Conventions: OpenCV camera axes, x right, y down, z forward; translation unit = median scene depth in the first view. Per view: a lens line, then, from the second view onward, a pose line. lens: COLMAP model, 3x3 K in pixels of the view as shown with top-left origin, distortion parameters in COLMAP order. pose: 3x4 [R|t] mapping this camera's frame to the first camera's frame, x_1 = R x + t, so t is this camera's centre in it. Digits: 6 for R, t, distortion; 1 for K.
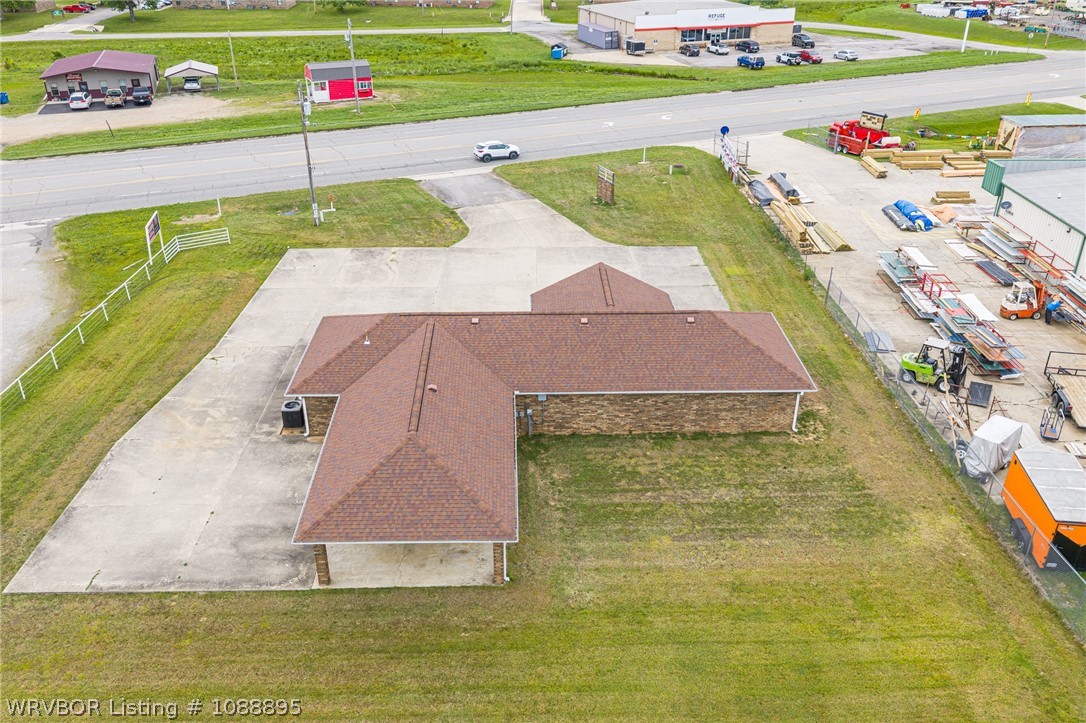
lens RADIAL K [[895.8, 0, 546.6], [0, 895.8, 358.3], [0, 0, 1]] dist [0.018268, -0.032219]
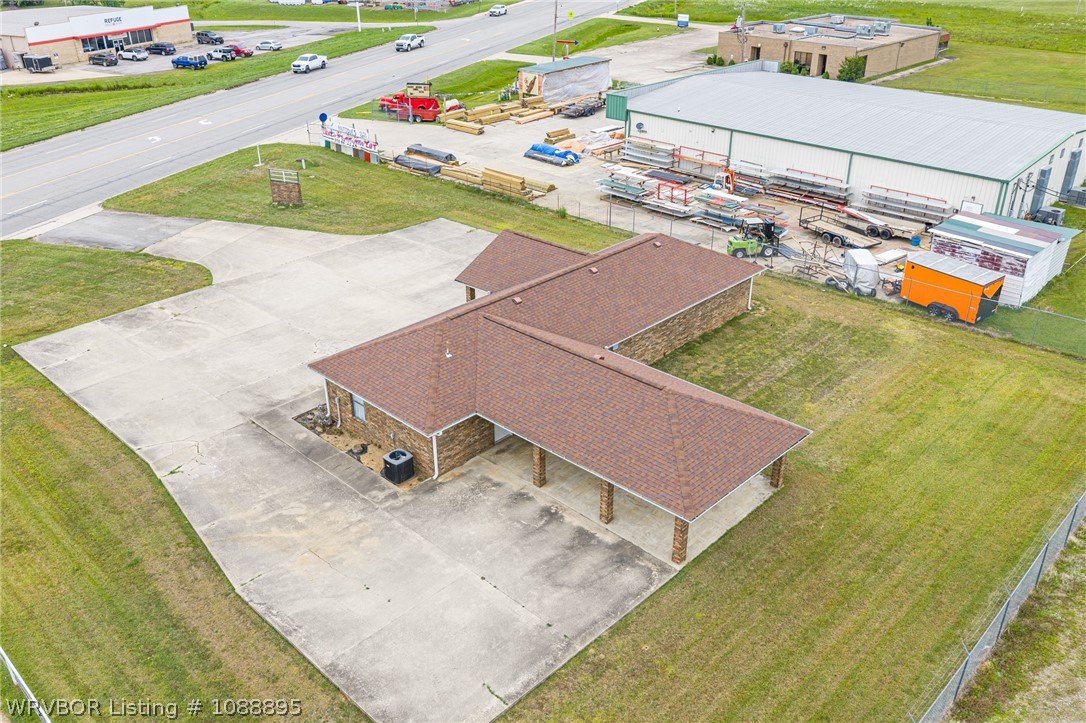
lens RADIAL K [[895.8, 0, 544.9], [0, 895.8, 360.4], [0, 0, 1]] dist [0.018268, -0.032219]
pose [[0.711327, -0.327327, 0.621989, -0.620364], [0.328092, 0.937245, 0.118016, -0.078064], [-0.621586, 0.120122, 0.774081, 0.229118]]
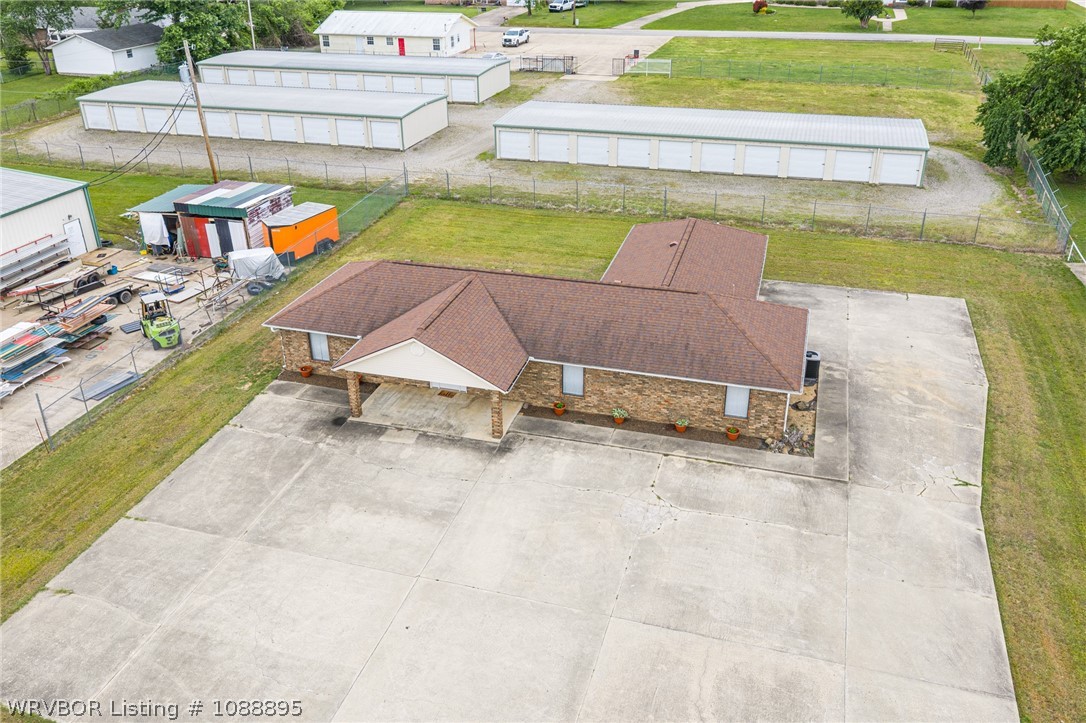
lens RADIAL K [[895.8, 0, 546.6], [0, 895.8, 359.0], [0, 0, 1]] dist [0.018268, -0.032219]
pose [[-0.951226, -0.131701, 0.278970, -0.259109], [0.149267, 0.594899, 0.789819, -0.689980], [-0.269979, 0.792938, -0.546225, 1.471264]]
